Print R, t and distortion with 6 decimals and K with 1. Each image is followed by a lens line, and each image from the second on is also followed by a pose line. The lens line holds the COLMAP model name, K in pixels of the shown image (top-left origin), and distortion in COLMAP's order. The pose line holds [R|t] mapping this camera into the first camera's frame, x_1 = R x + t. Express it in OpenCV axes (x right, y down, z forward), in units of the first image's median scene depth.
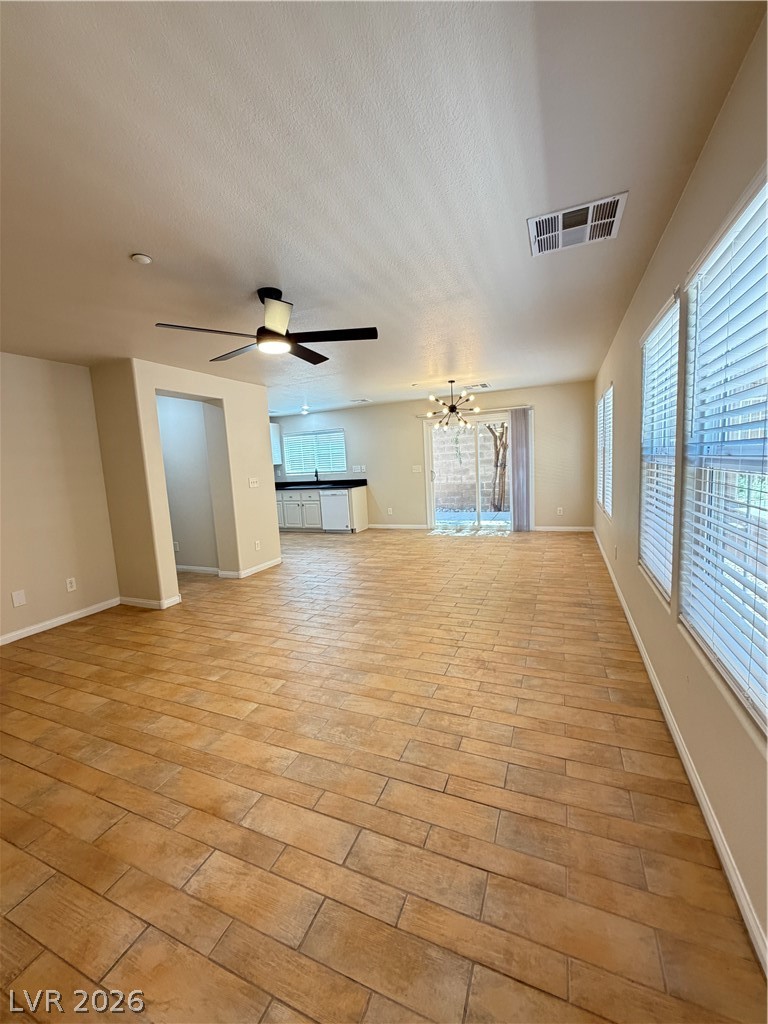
lens RADIAL K [[409.9, 0, 381.9], [0, 409.9, 511.6], [0, 0, 1]] dist [-0.000810, 0.000314]
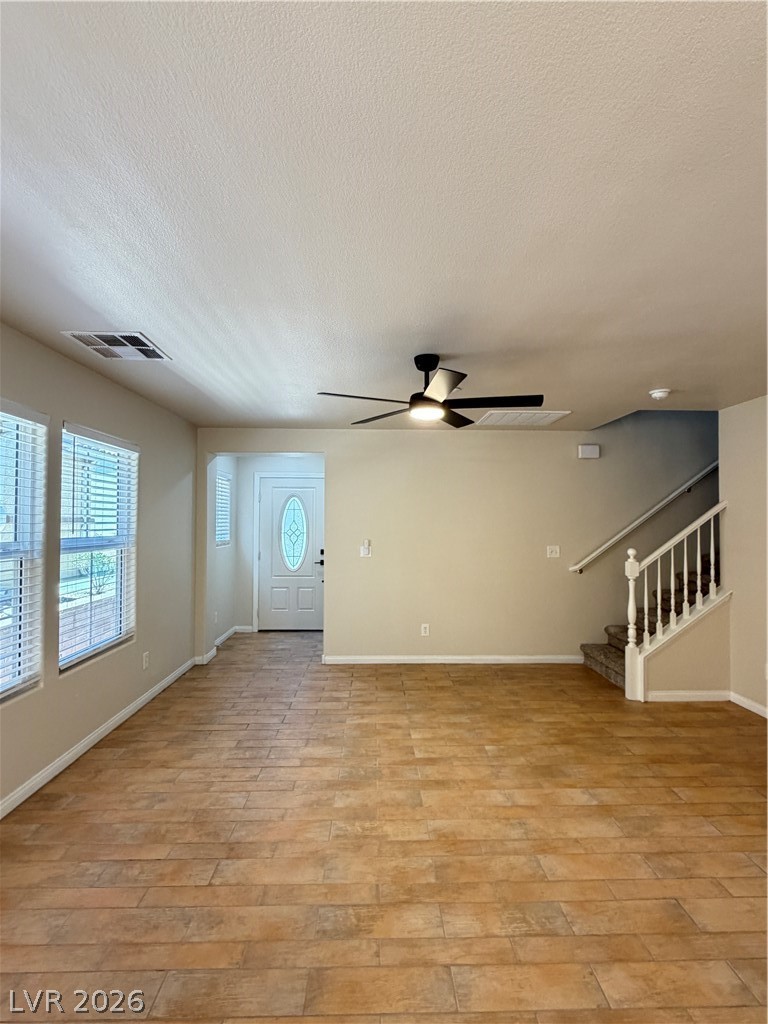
lens RADIAL K [[478.4, 0, 382.7], [0, 478.4, 512.9], [0, 0, 1]] dist [0.001183, 0.000514]
pose [[-0.906936, 0.041581, -0.419212, 0.304317], [-0.005362, 0.993897, 0.110182, -0.303185], [0.421235, 0.102176, -0.901178, 2.014125]]
